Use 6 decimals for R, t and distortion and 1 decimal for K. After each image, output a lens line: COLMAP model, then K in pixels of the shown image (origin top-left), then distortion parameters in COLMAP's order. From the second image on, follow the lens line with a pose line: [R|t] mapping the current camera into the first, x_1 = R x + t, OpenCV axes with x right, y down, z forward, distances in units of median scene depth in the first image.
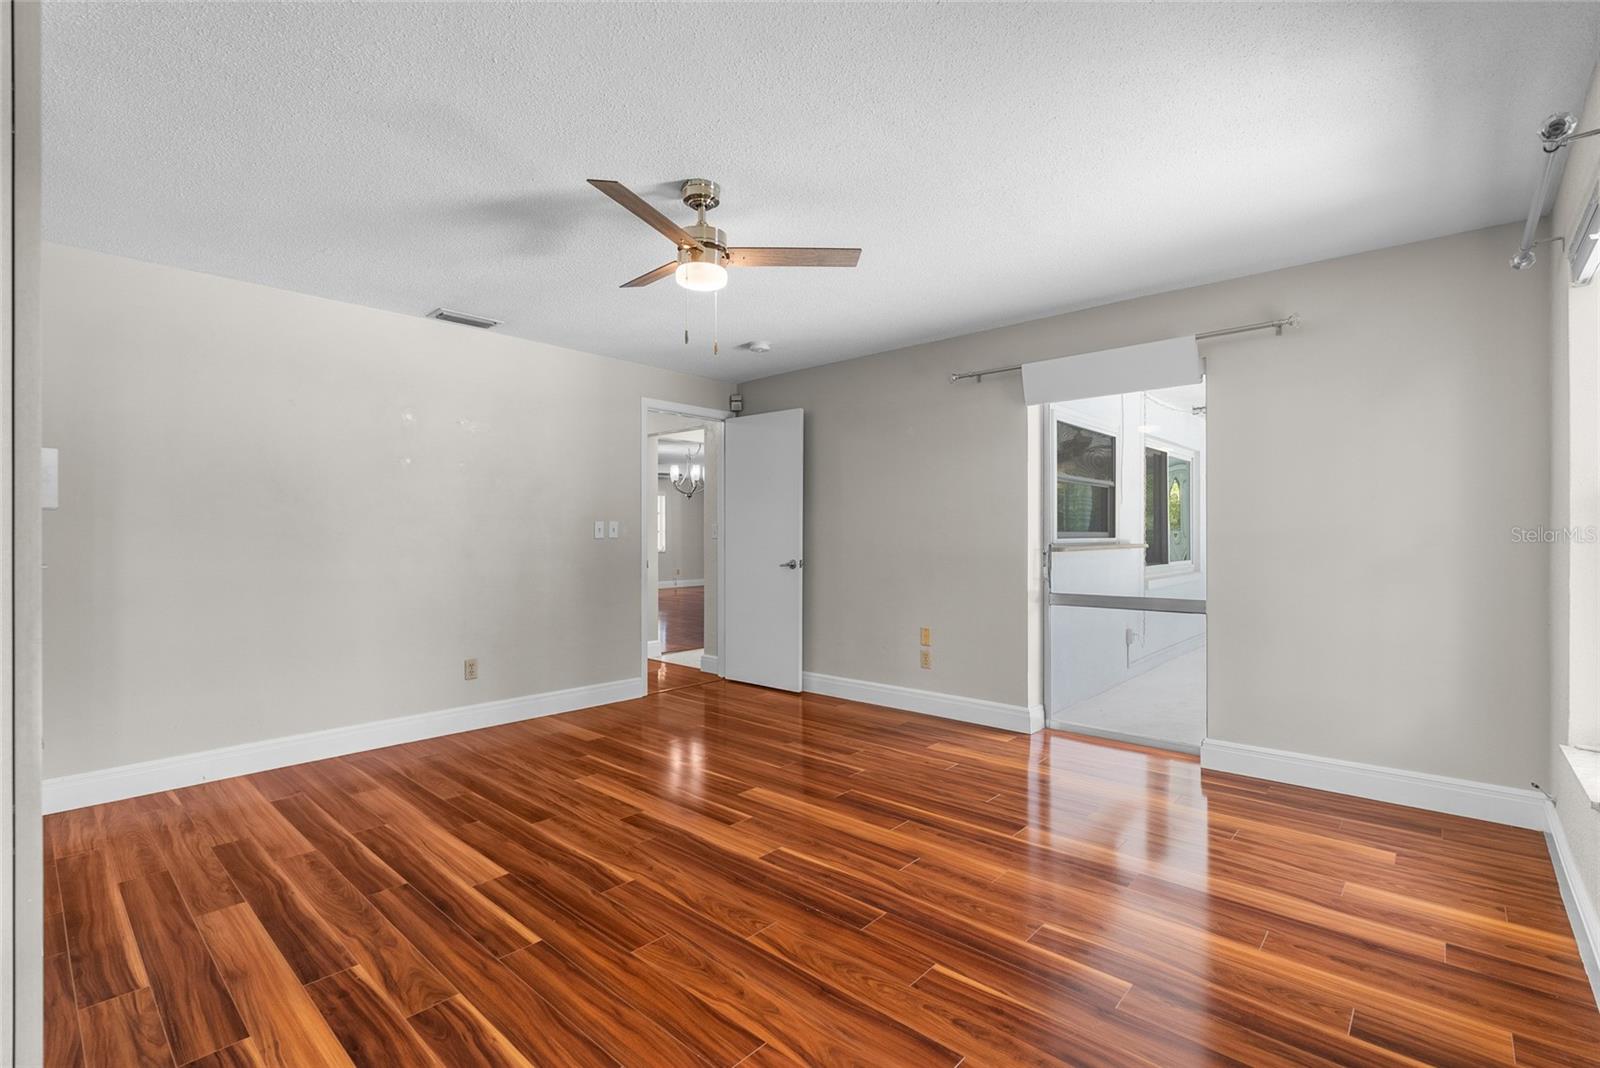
lens RADIAL K [[719.2, 0, 804.2], [0, 719.2, 528.0], [0, 0, 1]] dist [0.000212, 0.000368]
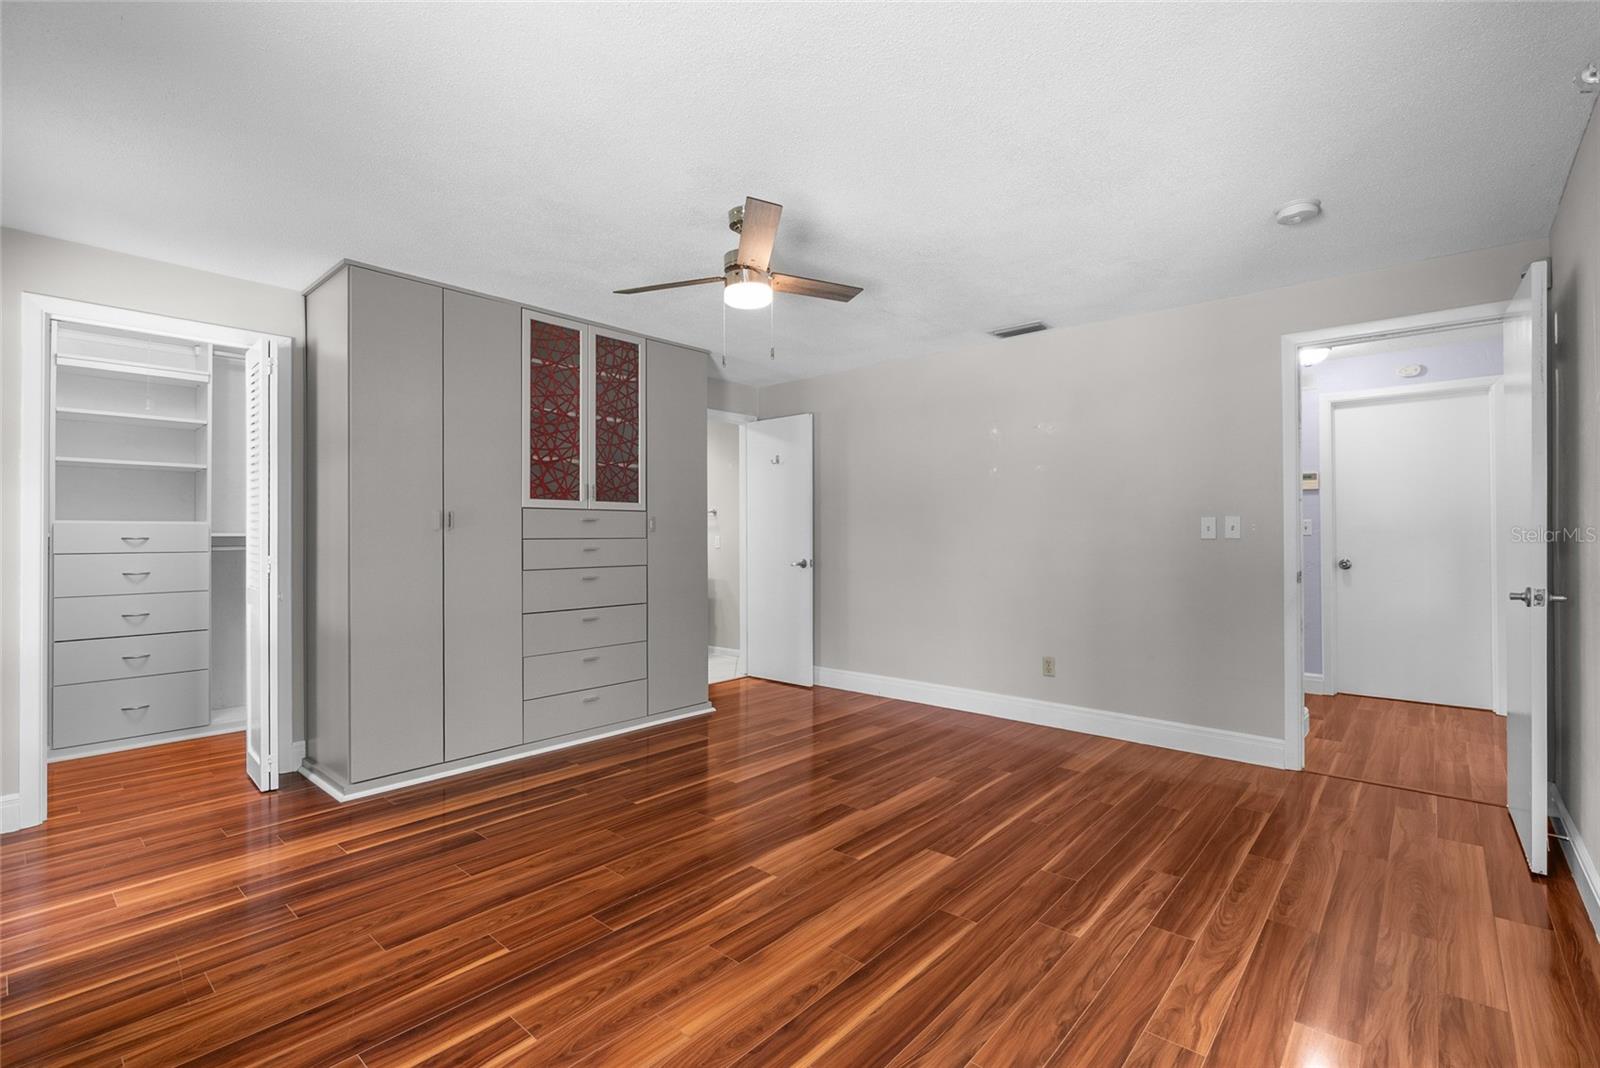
lens RADIAL K [[725.5, 0, 803.6], [0, 725.5, 528.7], [0, 0, 1]] dist [-0.002822, 0.000364]
pose [[0.011808, -0.005592, -0.999915, 0.854768], [0.013279, 0.999897, -0.005435, 0.003190], [0.999842, -0.013214, 0.011881, 0.977689]]
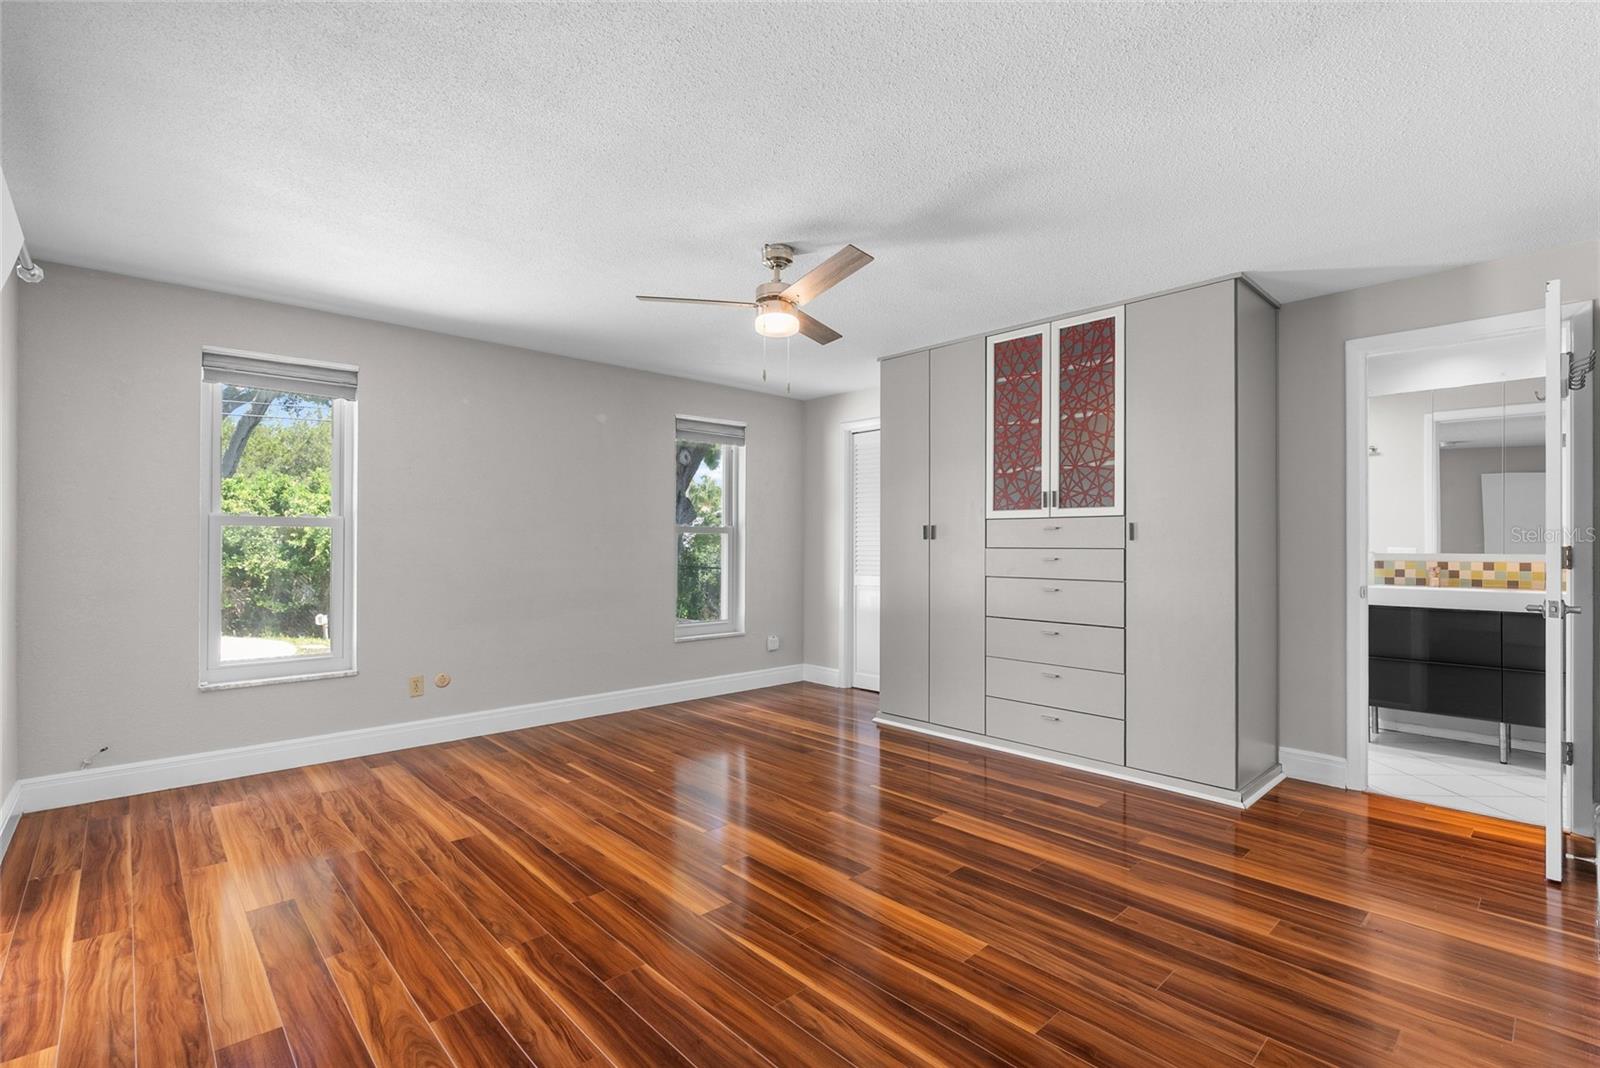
lens RADIAL K [[728.3, 0, 799.2], [0, 728.3, 536.2], [0, 0, 1]] dist [-0.003109, 0.000056]
pose [[-0.995851, 0.000686, 0.091000, -0.261306], [-0.001337, 0.999754, -0.022161, 0.018163], [-0.090993, -0.022190, -0.995604, 1.989741]]
